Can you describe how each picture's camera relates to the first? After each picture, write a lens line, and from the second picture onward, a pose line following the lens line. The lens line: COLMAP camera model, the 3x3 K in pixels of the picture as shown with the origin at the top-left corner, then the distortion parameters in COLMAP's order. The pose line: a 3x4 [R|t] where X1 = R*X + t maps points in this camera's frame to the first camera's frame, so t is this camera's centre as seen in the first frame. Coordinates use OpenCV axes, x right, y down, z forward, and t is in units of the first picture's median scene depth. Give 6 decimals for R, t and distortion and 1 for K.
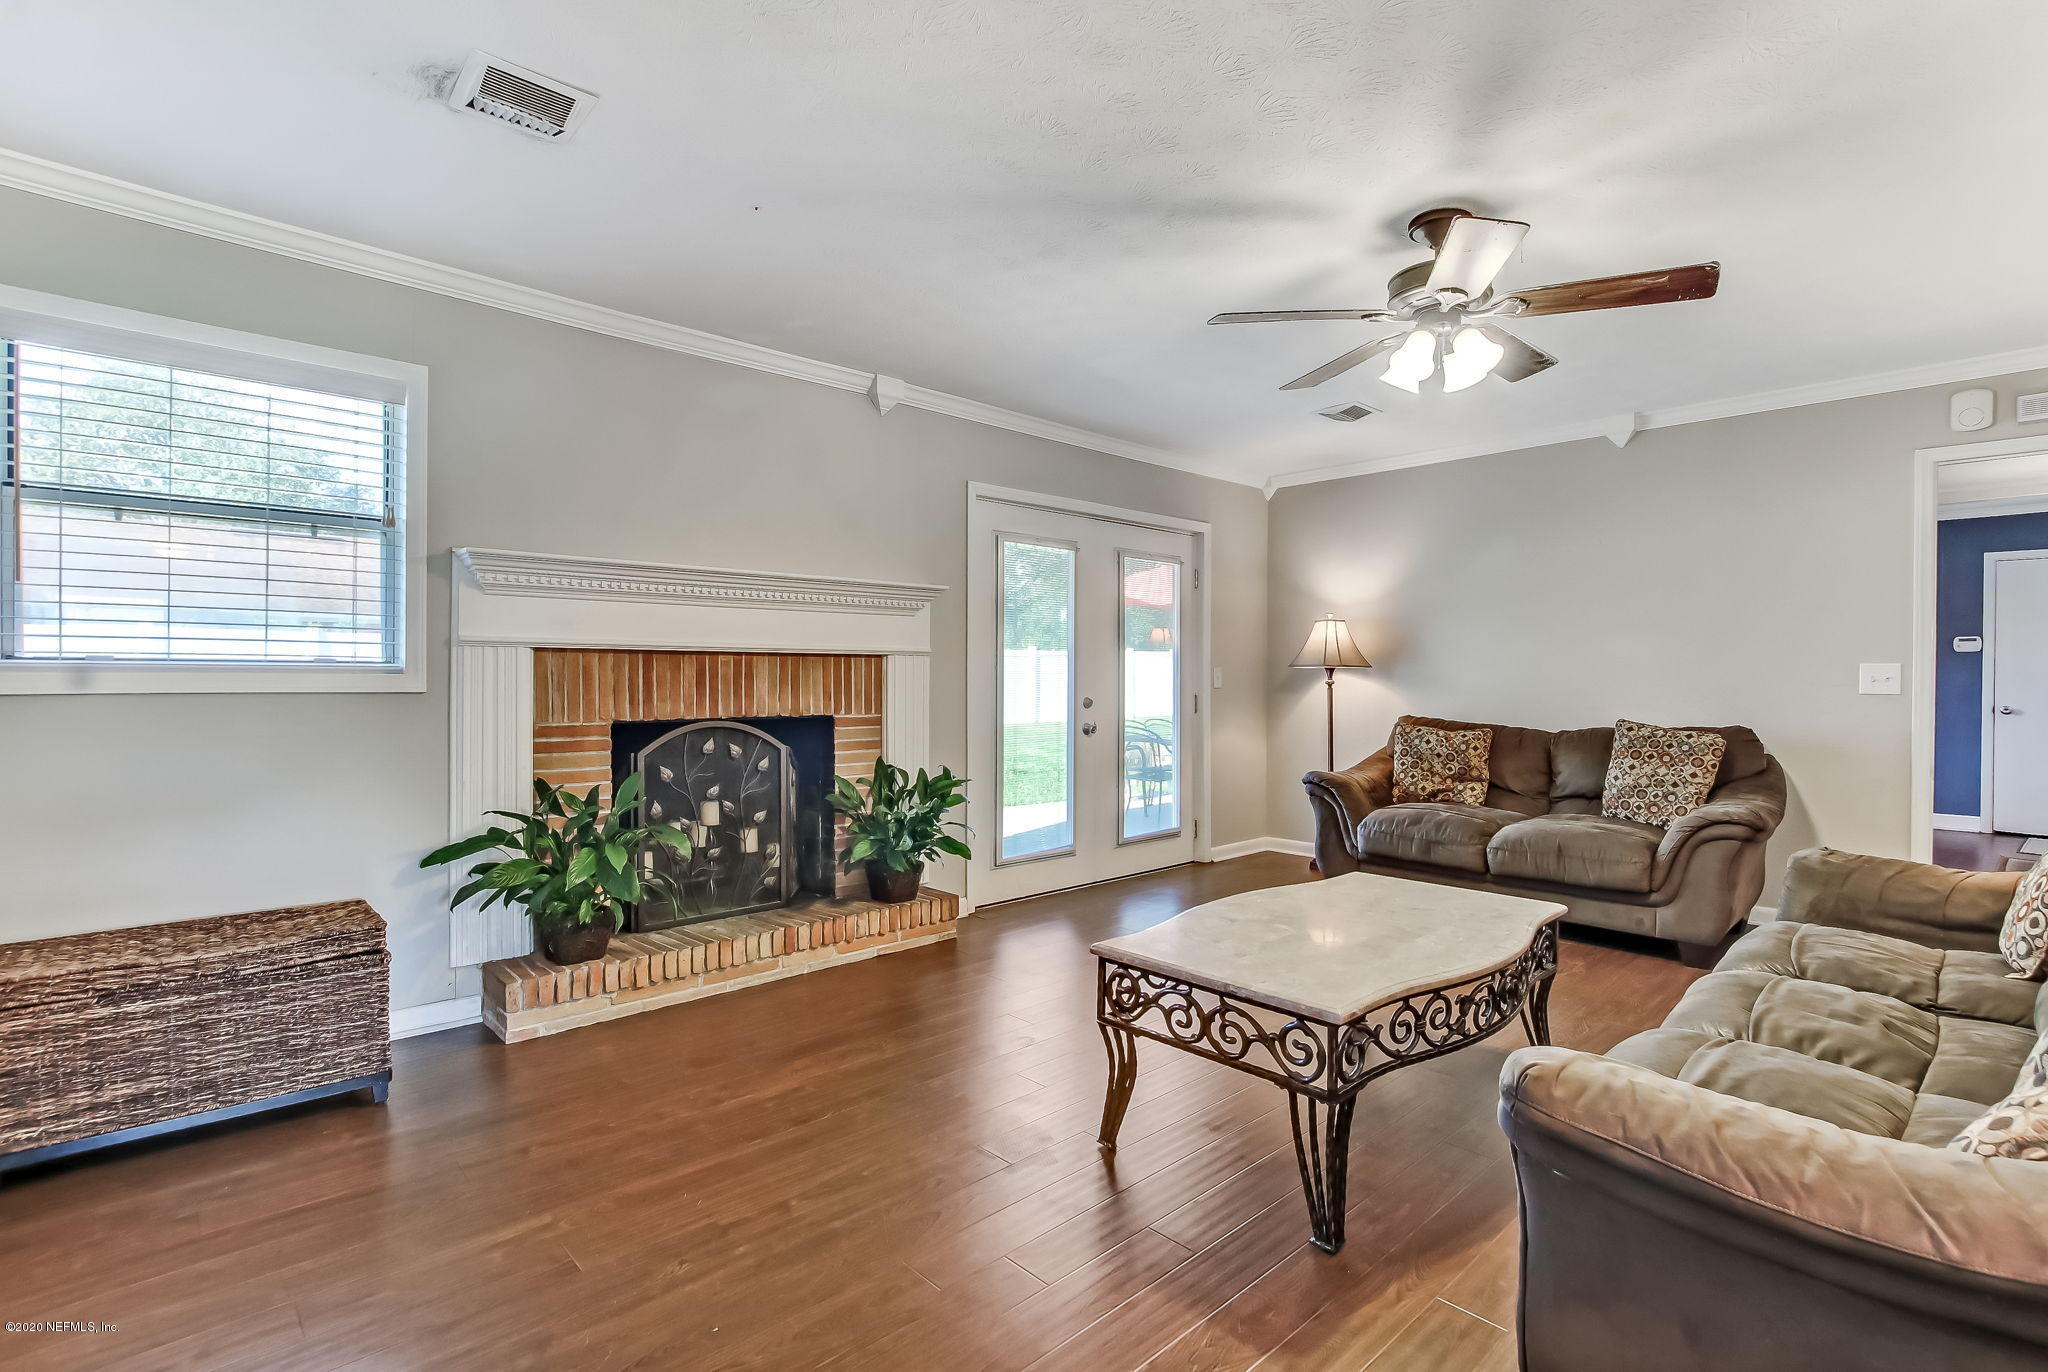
lens RADIAL K [[970.5, 0, 1024.0], [0, 970.5, 686.0], [0, 0, 1]] dist [-0.012482, 0.000919]
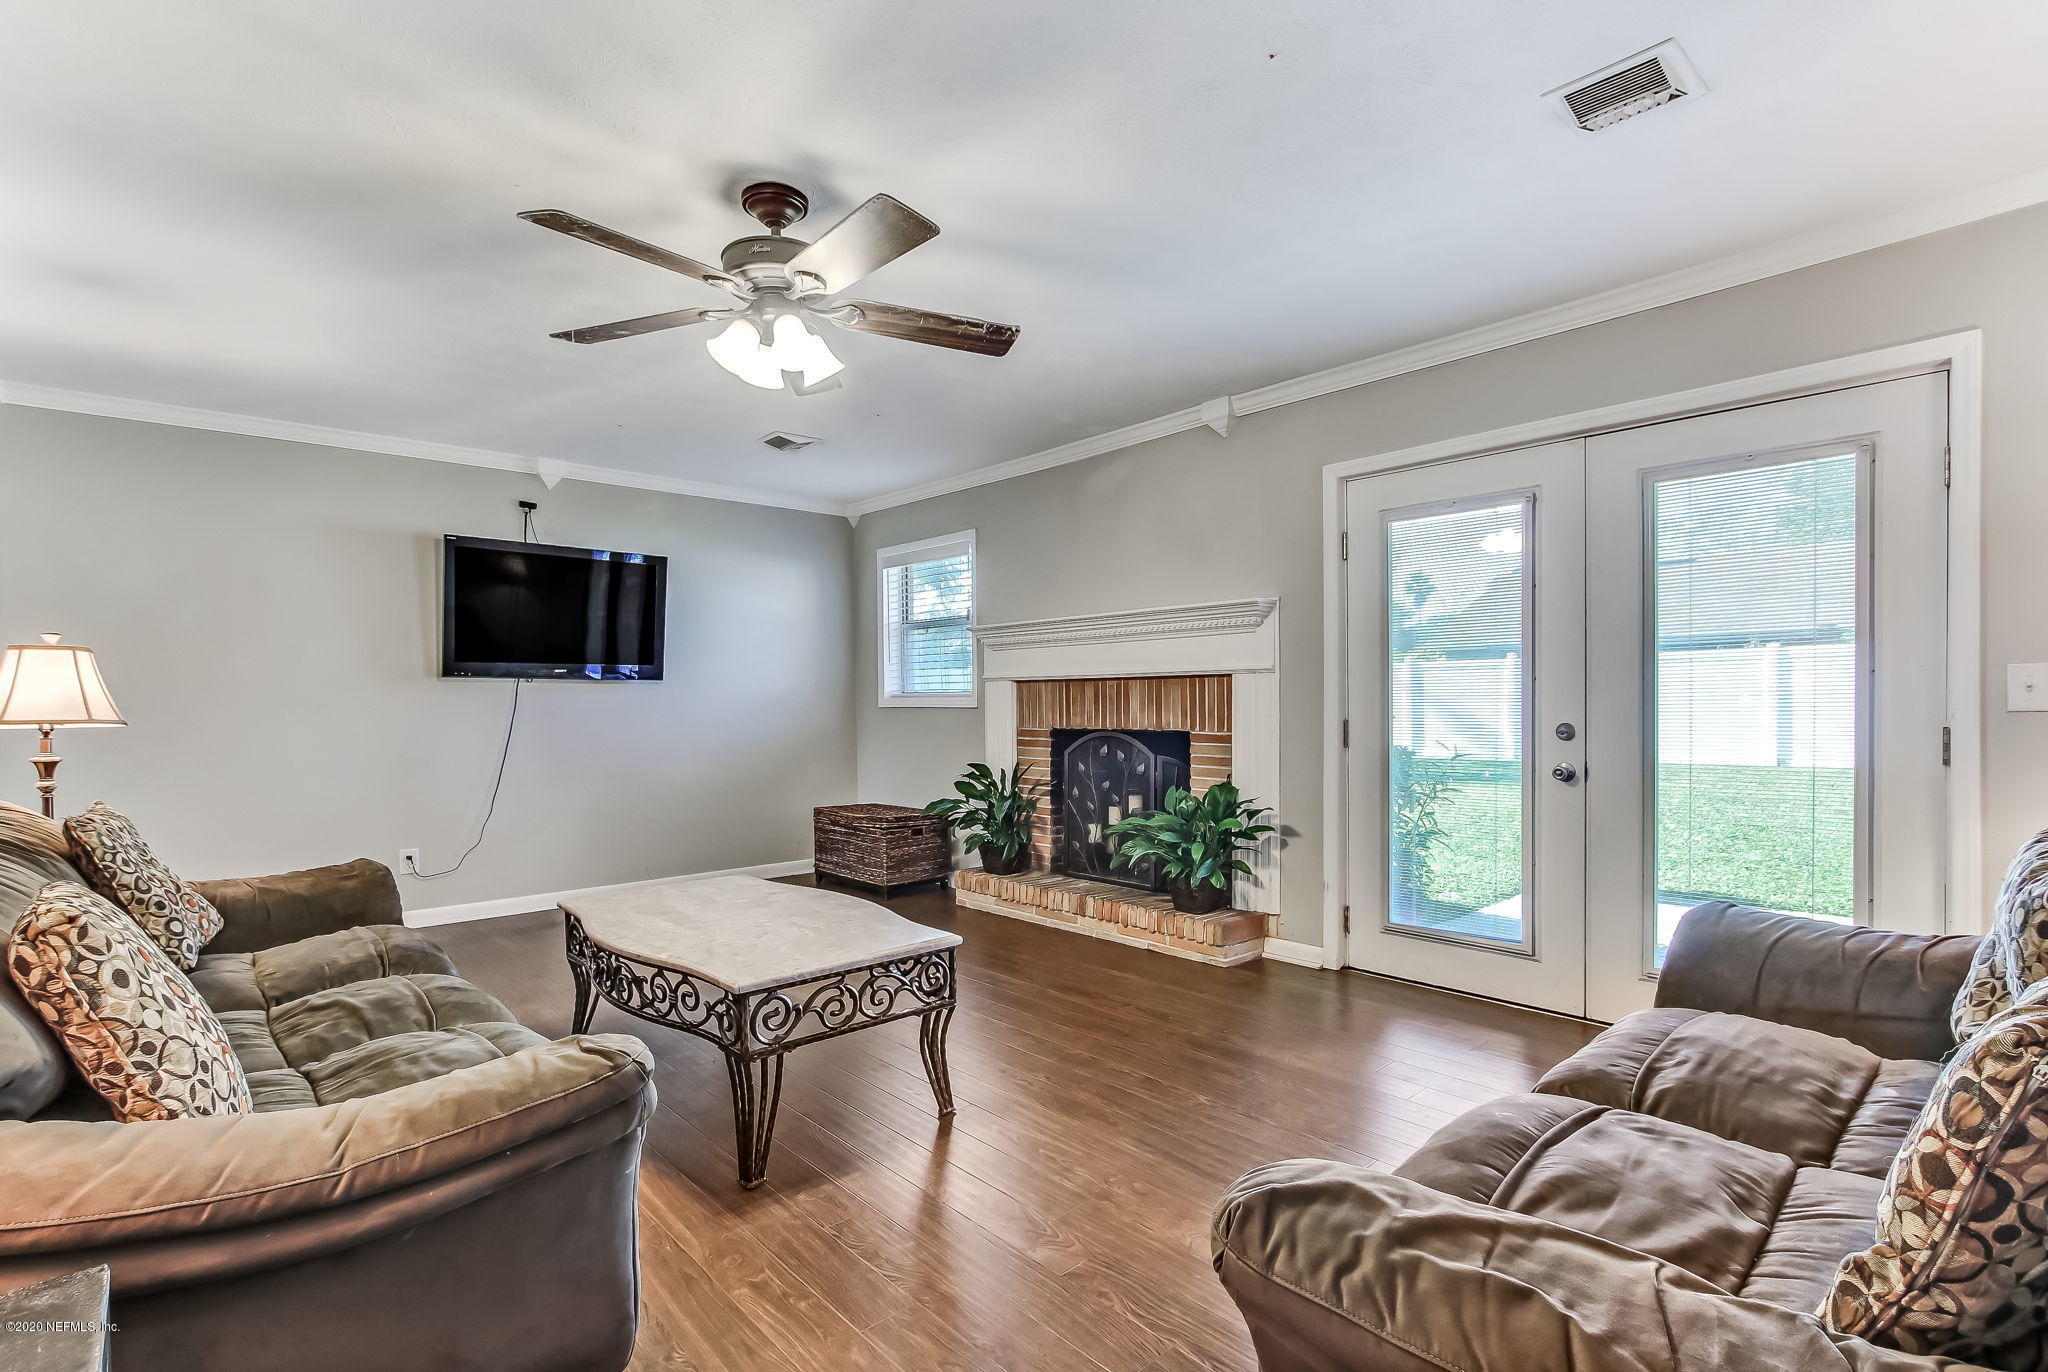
lens RADIAL K [[980.2, 0, 1023.5], [0, 980.2, 712.4], [0, 0, 1]] dist [-0.000335, 0.000360]
pose [[-0.015307, 0.006156, -0.999864, 0.948400], [-0.004627, 0.999970, 0.006228, 0.003154], [0.999872, 0.004722, -0.015278, 0.864201]]
